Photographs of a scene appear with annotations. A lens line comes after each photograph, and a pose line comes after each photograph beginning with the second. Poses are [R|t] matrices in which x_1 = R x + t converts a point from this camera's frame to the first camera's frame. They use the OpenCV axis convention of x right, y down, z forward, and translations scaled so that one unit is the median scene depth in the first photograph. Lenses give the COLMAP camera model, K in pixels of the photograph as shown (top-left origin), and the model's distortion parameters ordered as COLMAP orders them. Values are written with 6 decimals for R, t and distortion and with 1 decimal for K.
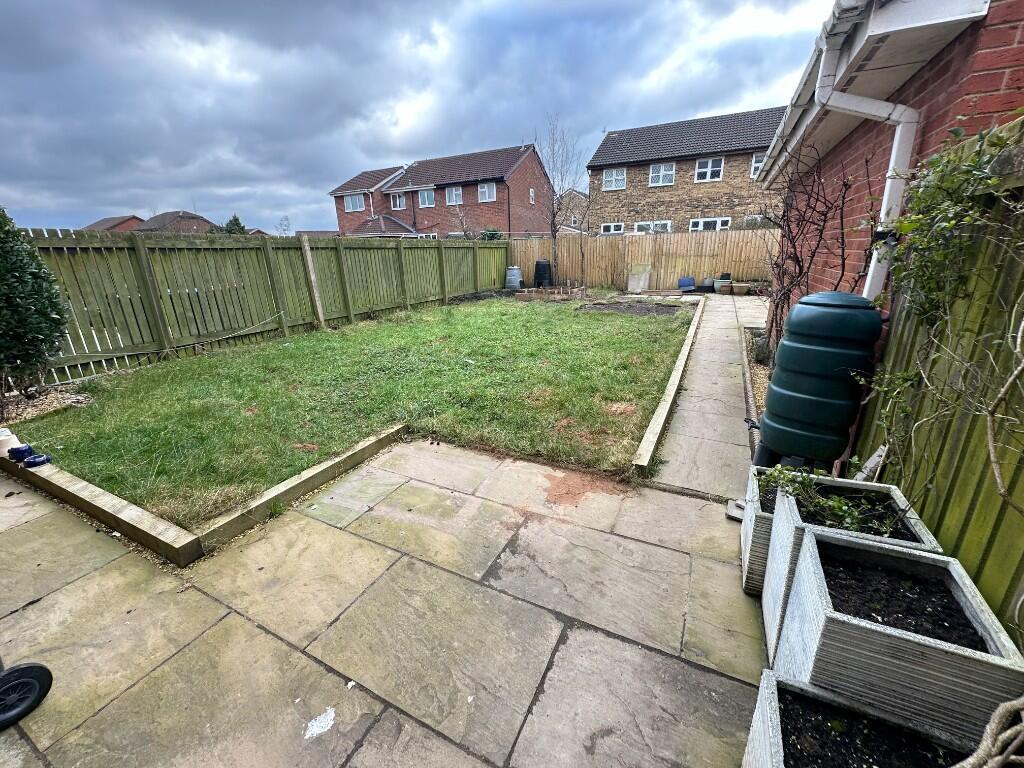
lens RADIAL K [[407.6, 0, 513.0], [0, 407.6, 382.7], [0, 0, 1]] dist [-0.002764, 0.000227]
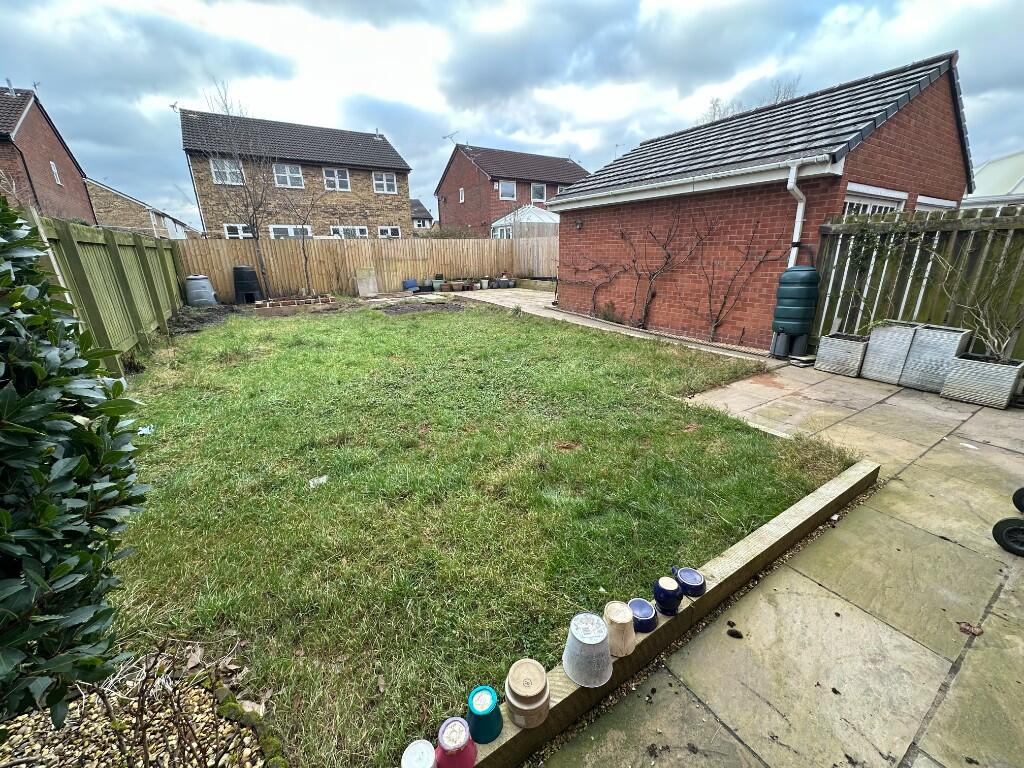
lens RADIAL K [[407.6, 0, 513.0], [0, 407.6, 382.7], [0, 0, 1]] dist [-0.002764, 0.000227]
pose [[0.520347, -0.246849, 0.817499, -0.394402], [0.262683, 0.957161, 0.121821, -0.051123], [-0.812550, 0.151354, 0.562898, 0.190986]]
